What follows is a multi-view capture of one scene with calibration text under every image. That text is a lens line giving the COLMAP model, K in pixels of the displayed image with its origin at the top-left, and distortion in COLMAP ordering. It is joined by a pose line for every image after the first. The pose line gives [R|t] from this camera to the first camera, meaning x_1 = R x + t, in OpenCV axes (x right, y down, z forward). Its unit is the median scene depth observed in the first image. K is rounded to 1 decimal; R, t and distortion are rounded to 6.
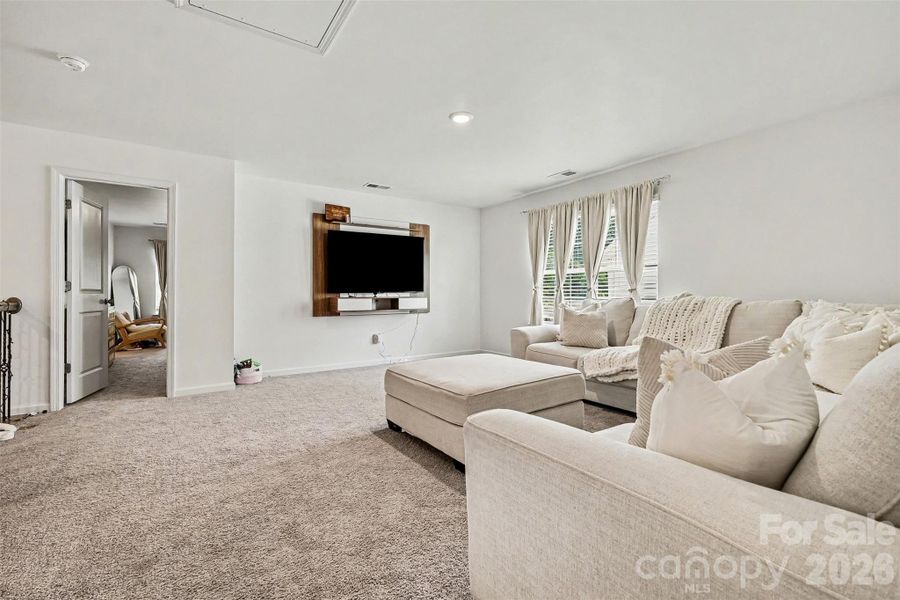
lens RADIAL K [[398.7, 0, 449.3], [0, 398.7, 296.3], [0, 0, 1]] dist [0.000920, 0.000106]
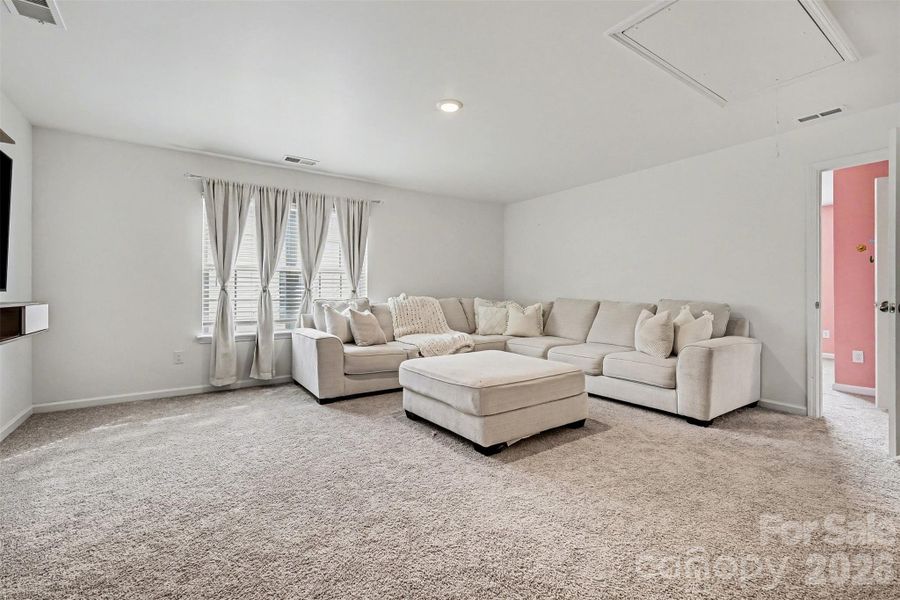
lens RADIAL K [[398.7, 0, 448.1], [0, 398.7, 297.5], [0, 0, 1]] dist [0.000920, 0.000106]
pose [[-0.008772, -0.008111, 0.999929, -0.589479], [0.002696, 0.999963, 0.008135, -0.005518], [-0.999958, 0.002767, -0.008749, 0.652708]]
